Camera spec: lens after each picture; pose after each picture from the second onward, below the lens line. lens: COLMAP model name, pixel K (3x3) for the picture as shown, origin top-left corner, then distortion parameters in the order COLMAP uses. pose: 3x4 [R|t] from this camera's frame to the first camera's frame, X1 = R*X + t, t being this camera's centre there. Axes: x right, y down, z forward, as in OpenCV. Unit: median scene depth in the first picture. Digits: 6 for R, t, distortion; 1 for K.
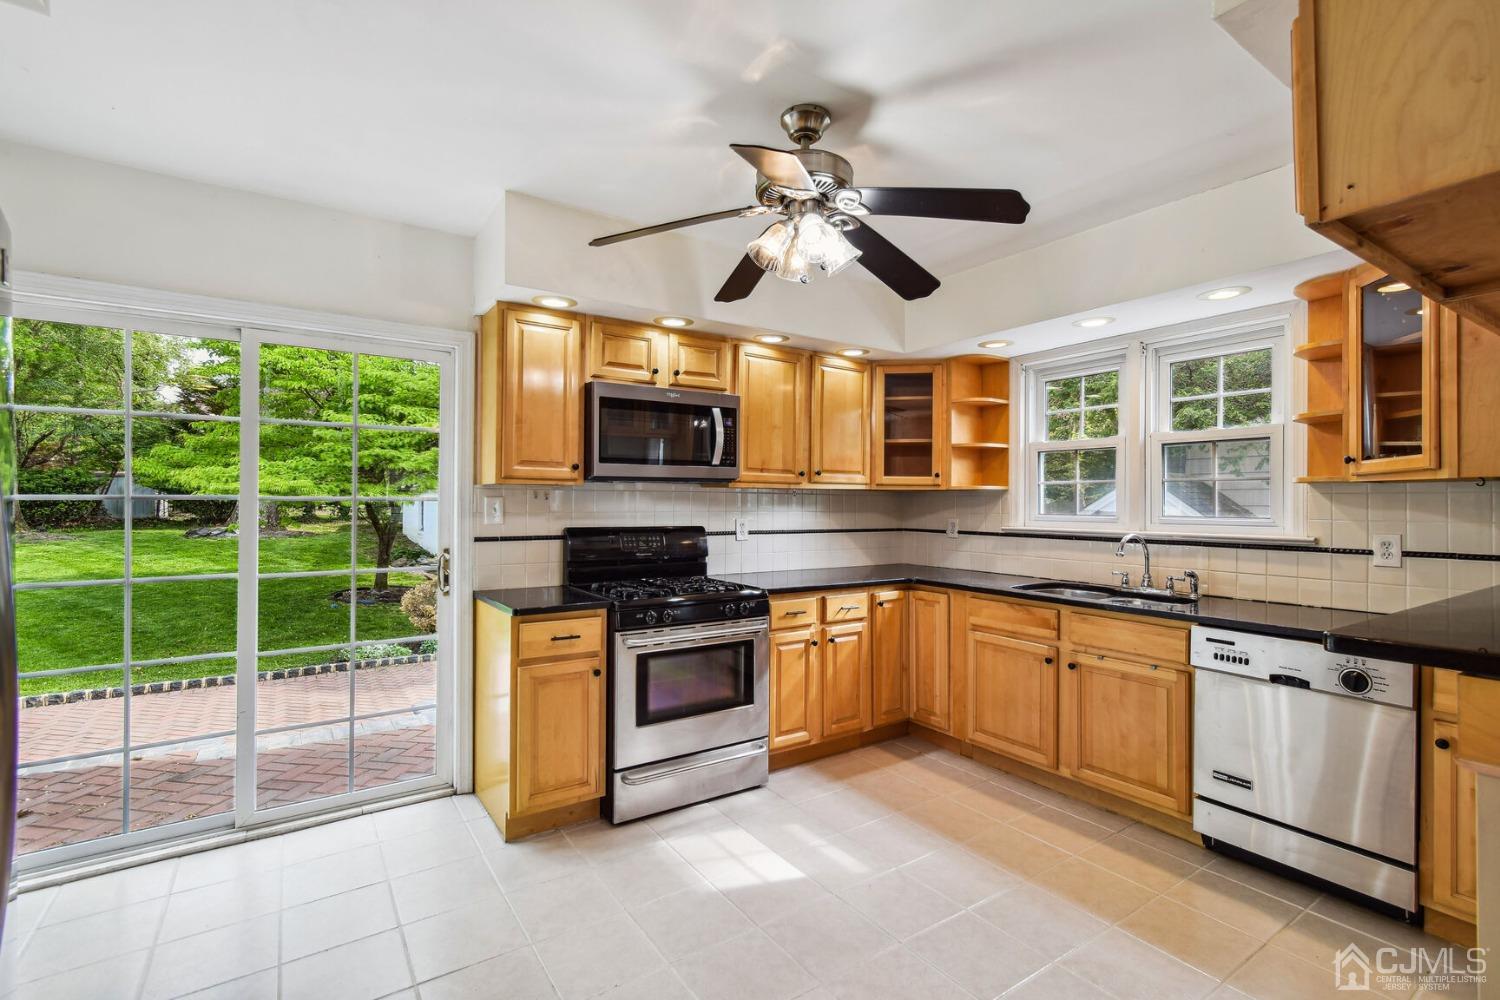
lens RADIAL K [[682.6, 0, 755.1], [0, 682.6, 498.8], [0, 0, 1]] dist [0.005596, -0.000835]
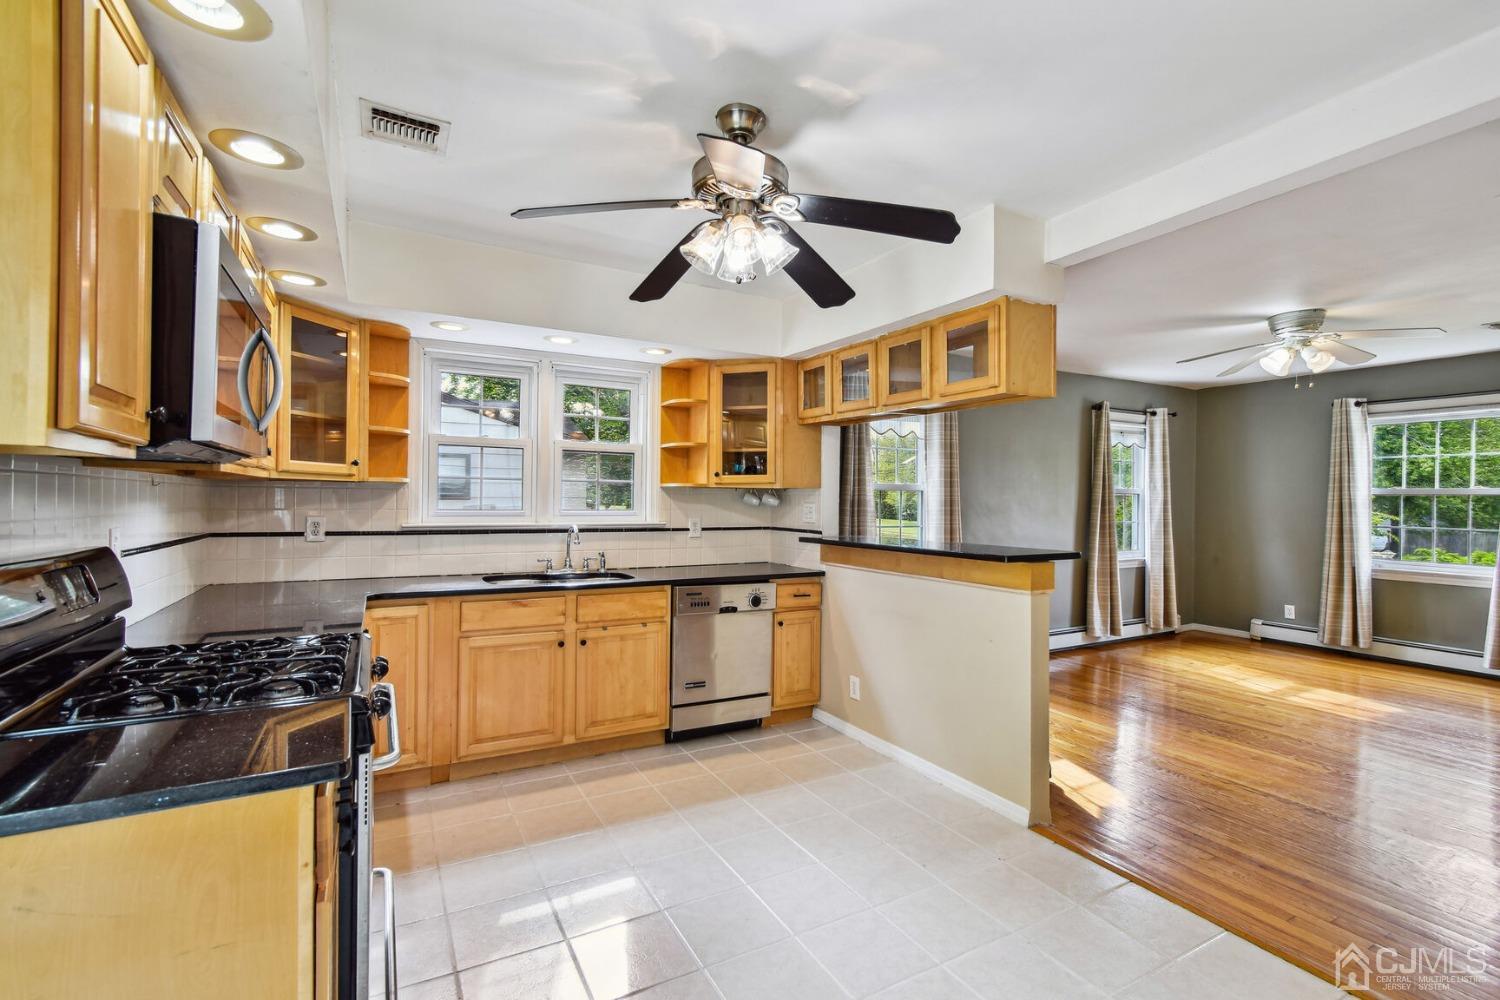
lens RADIAL K [[682.6, 0, 754.5], [0, 682.6, 501.1], [0, 0, 1]] dist [0.005596, -0.000835]
pose [[0.094603, -0.004962, 0.995503, -0.571059], [-0.015590, 0.999858, 0.006465, -0.002651], [-0.995393, -0.016131, 0.094512, 0.543814]]
